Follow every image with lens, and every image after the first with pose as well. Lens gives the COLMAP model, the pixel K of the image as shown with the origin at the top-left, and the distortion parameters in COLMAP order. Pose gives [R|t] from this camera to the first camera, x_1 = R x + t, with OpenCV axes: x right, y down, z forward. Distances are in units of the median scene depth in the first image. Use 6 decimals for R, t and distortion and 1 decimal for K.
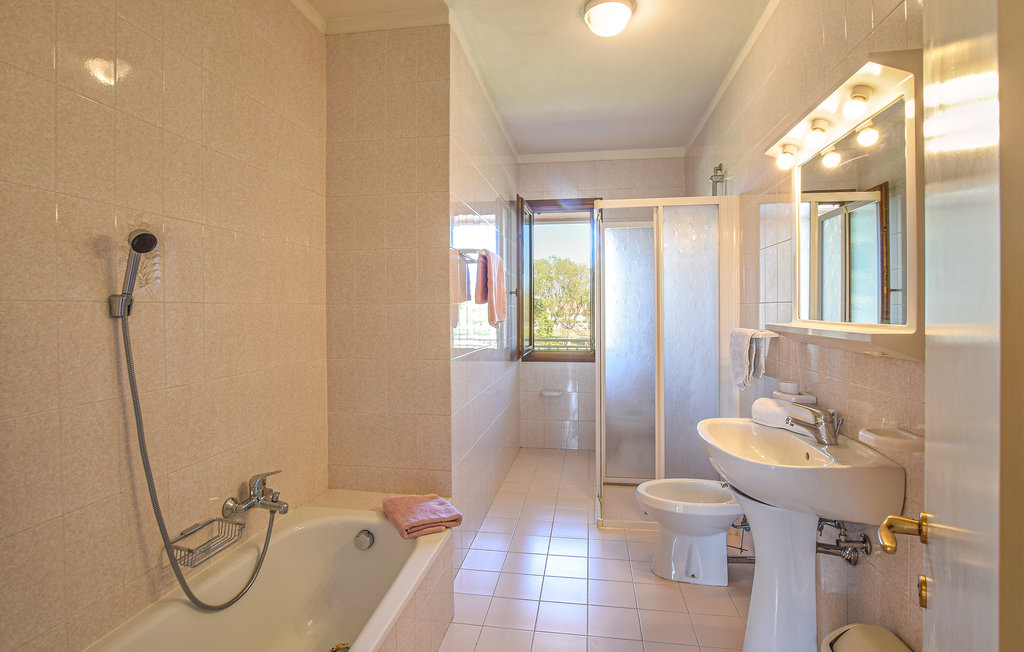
lens RADIAL K [[505.6, 0, 508.6], [0, 505.6, 302.7], [0, 0, 1]] dist [-0.000411, -0.000064]
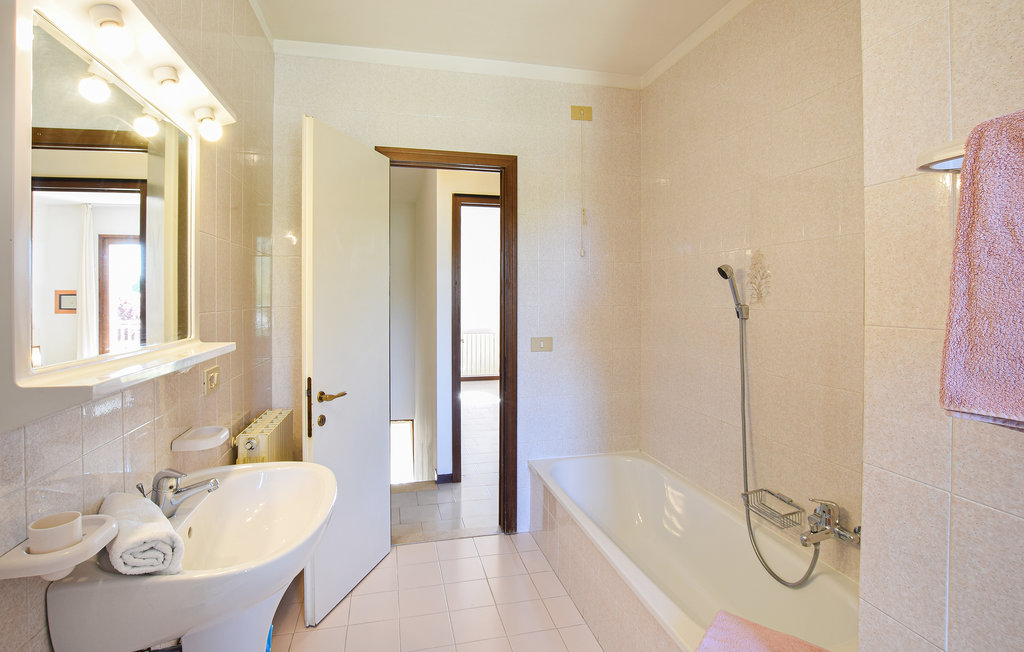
lens RADIAL K [[505.6, 0, 508.6], [0, 505.6, 302.7], [0, 0, 1]] dist [-0.000411, -0.000064]
pose [[-0.925986, 0.002413, -0.377551, 0.443933], [0.001375, 0.999994, 0.003021, -0.024224], [0.377556, 0.002278, -0.925984, 1.885947]]
